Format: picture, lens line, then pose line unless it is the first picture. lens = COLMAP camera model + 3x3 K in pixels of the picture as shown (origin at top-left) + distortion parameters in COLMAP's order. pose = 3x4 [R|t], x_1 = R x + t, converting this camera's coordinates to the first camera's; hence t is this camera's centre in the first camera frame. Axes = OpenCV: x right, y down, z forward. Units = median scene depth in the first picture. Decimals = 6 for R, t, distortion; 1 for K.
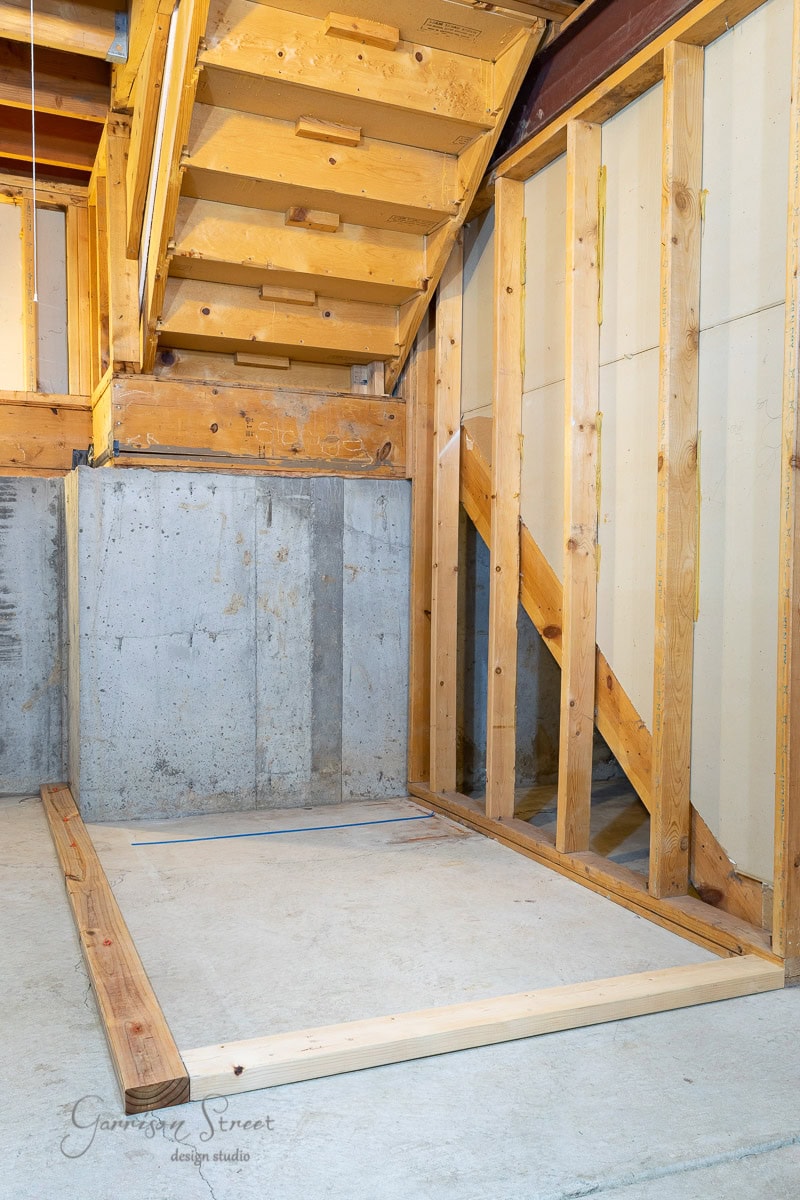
lens RADIAL K [[979.5, 0, 405.2], [0, 979.5, 617.8], [0, 0, 1]] dist [-0.001175, 0.030340]
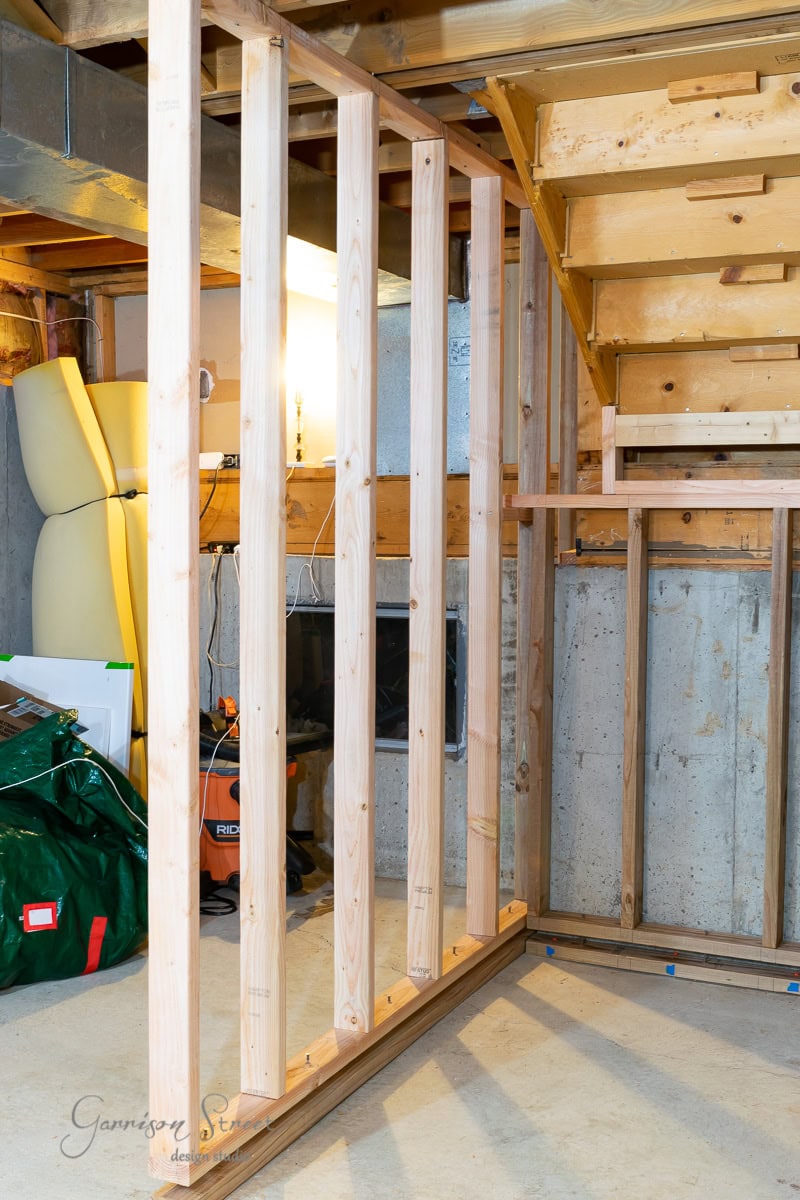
lens RADIAL K [[1364.2, 0, 410.3], [0, 1364.2, 598.1], [0, 0, 1]] dist [-0.006842, 0.000000]
pose [[0.674482, 0.038781, -0.737272, 0.536680], [-0.026669, 0.999248, 0.028163, -0.156231], [0.737809, 0.000667, 0.675009, 0.025827]]
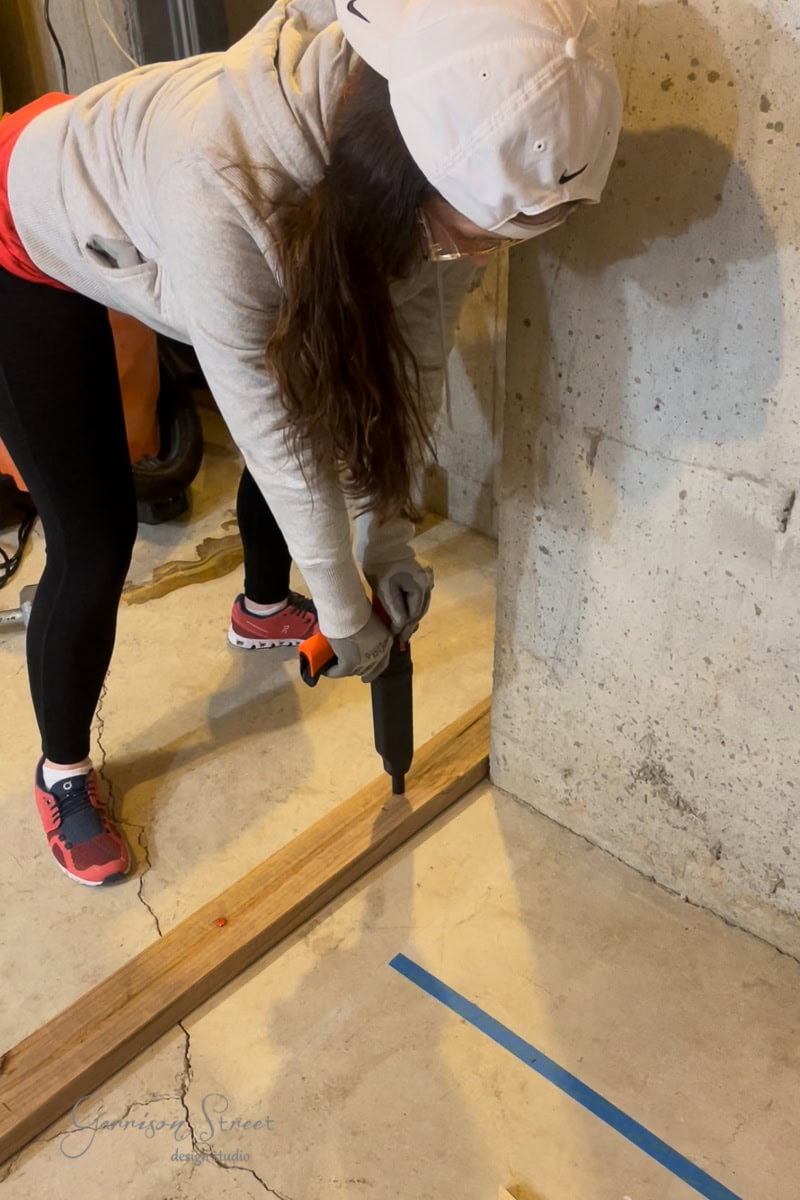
lens RADIAL K [[1166.7, 0, 419.4], [0, 1166.7, 676.7], [0, 0, 1]] dist [0.005609, 0.000000]
pose [[0.408114, 0.559863, -0.721108, 0.018021], [-0.013197, 0.793418, 0.608534, -0.156566], [0.912836, -0.238834, 0.331193, 0.800142]]
